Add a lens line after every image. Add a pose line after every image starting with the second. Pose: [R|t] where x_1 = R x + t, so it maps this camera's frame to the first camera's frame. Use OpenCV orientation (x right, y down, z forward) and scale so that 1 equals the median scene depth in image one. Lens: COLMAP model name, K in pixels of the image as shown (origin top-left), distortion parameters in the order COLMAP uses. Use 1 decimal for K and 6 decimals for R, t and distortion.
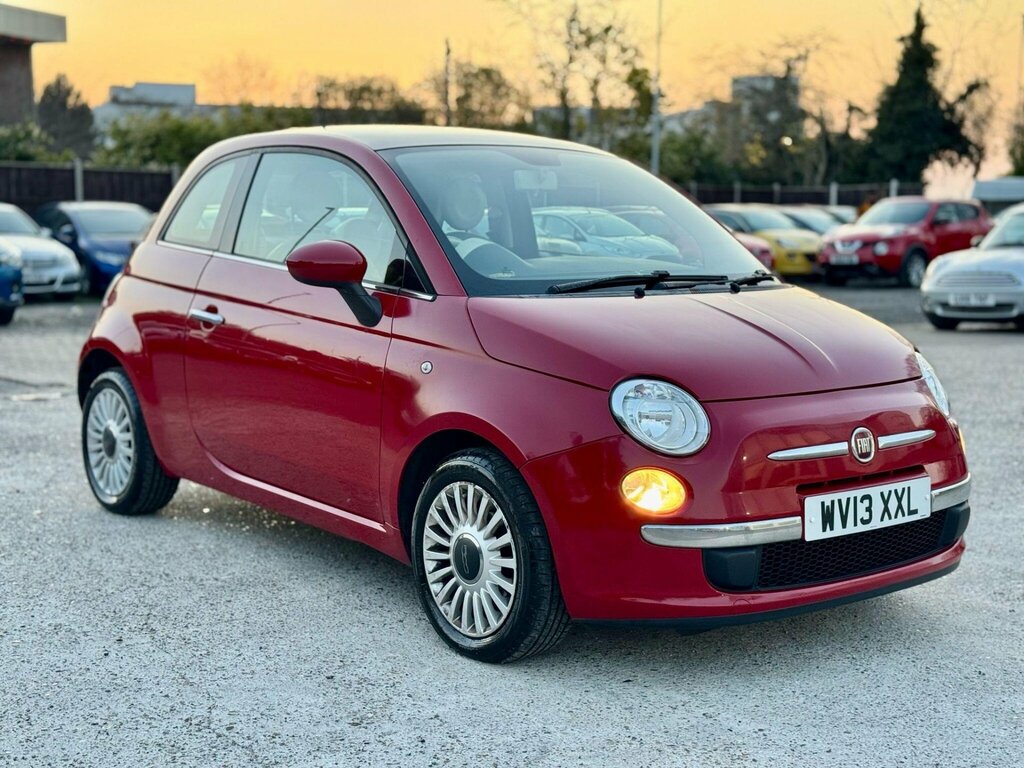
lens RADIAL K [[1416.3, 0, 514.1], [0, 1416.3, 389.7], [0, 0, 1]] dist [0.195279, -0.406274]
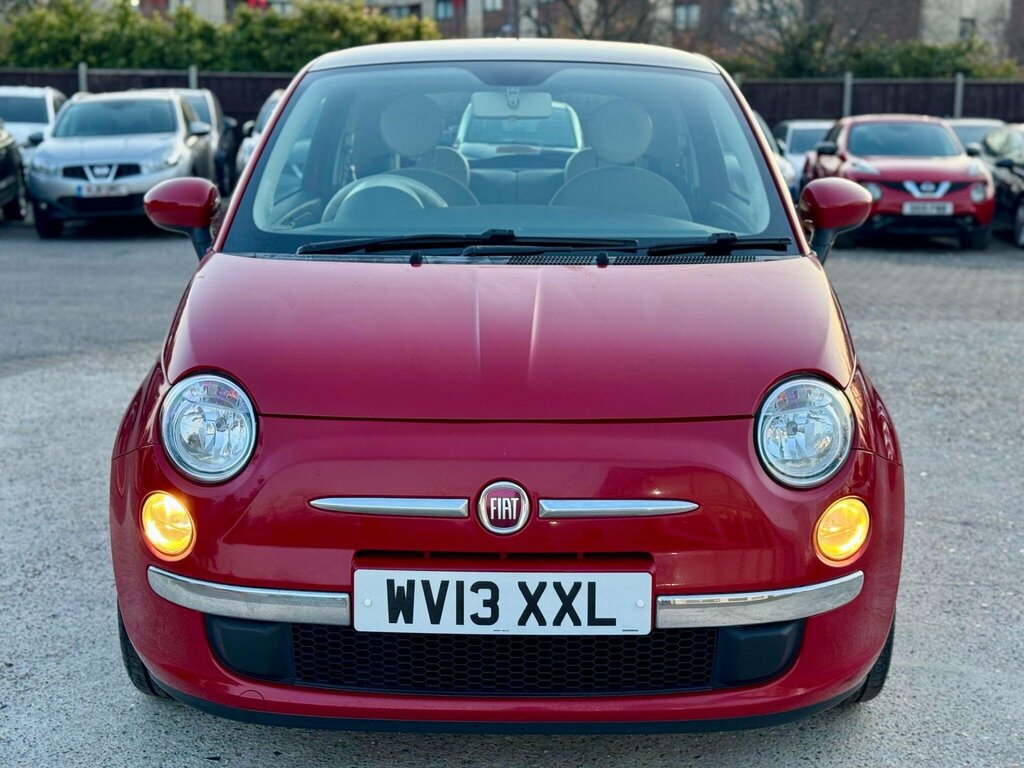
lens RADIAL K [[1417.9, 0, 510.0], [0, 1417.9, 387.0], [0, 0, 1]] dist [0.188907, -0.395747]
pose [[0.764827, 0.112486, -0.634339, 0.659240], [-0.076505, 0.993530, 0.083938, -0.073467], [0.639676, -0.015668, 0.768485, 0.488247]]
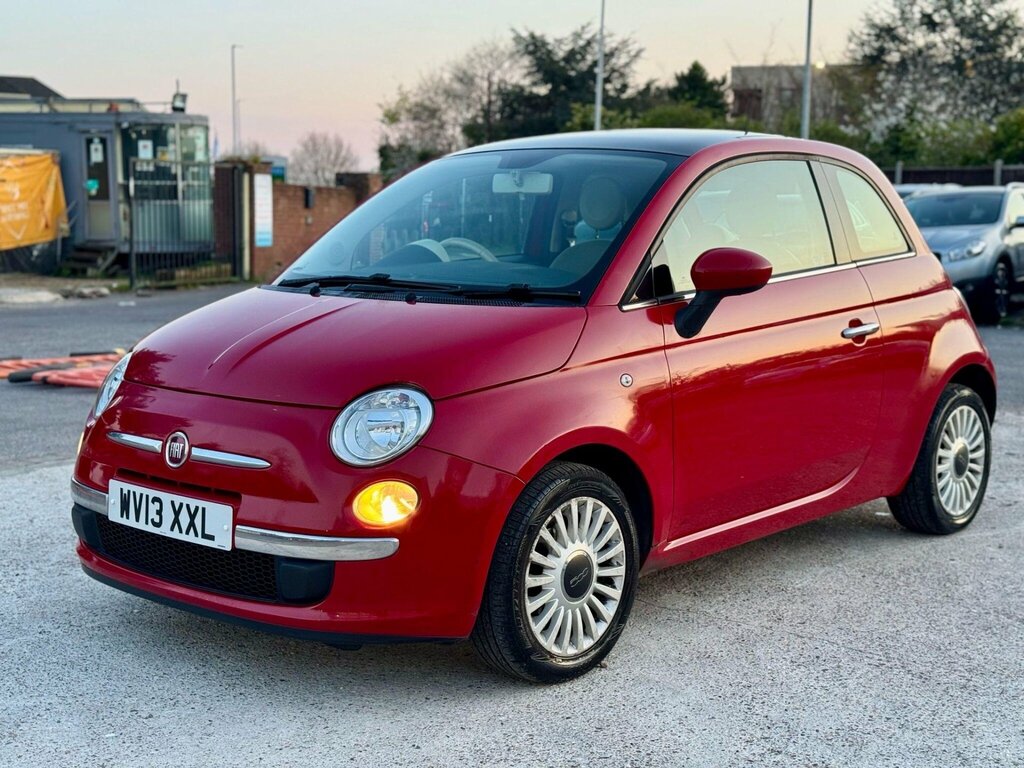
lens RADIAL K [[1425.3, 0, 556.1], [0, 1425.3, 423.5], [0, 0, 1]] dist [0.186516, -0.035278]
pose [[0.179538, 0.138880, -0.973899, 1.240051], [-0.134630, 0.984139, 0.115521, -0.126831], [0.974495, 0.110376, 0.195388, 1.052512]]
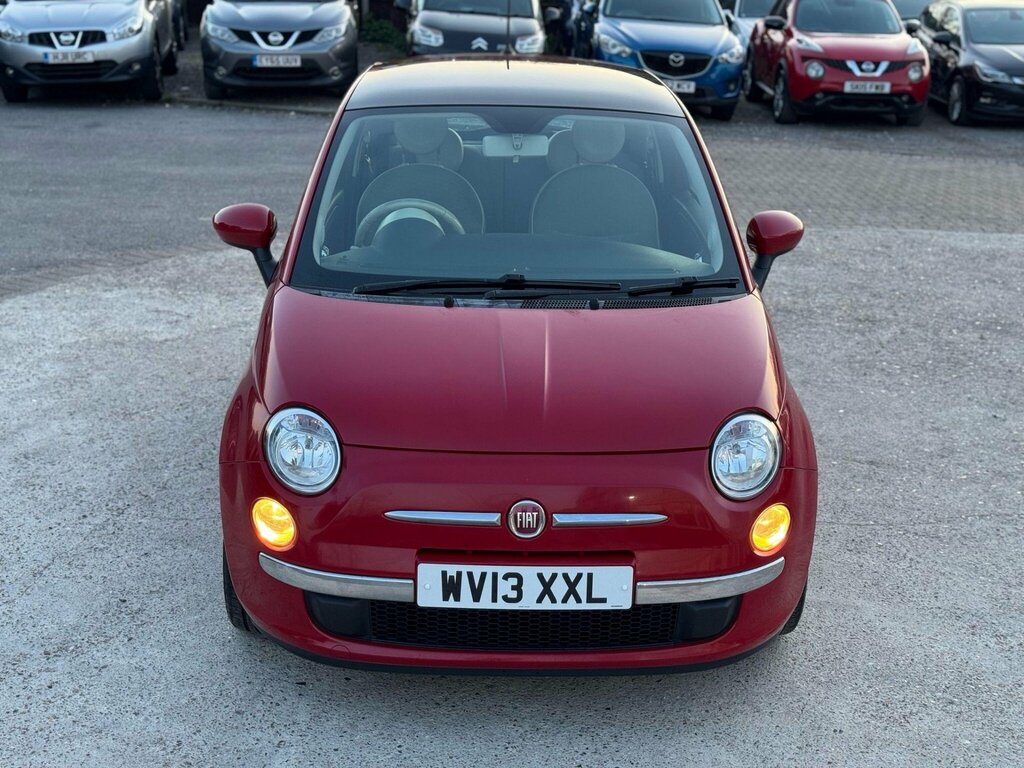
lens RADIAL K [[1416.3, 0, 514.1], [0, 1416.3, 389.7], [0, 0, 1]] dist [0.195279, -0.406274]
pose [[0.790830, 0.195471, -0.579982, 0.747214], [-0.091173, 0.974679, 0.204178, -0.227475], [0.605207, -0.108592, 0.788627, 0.282373]]
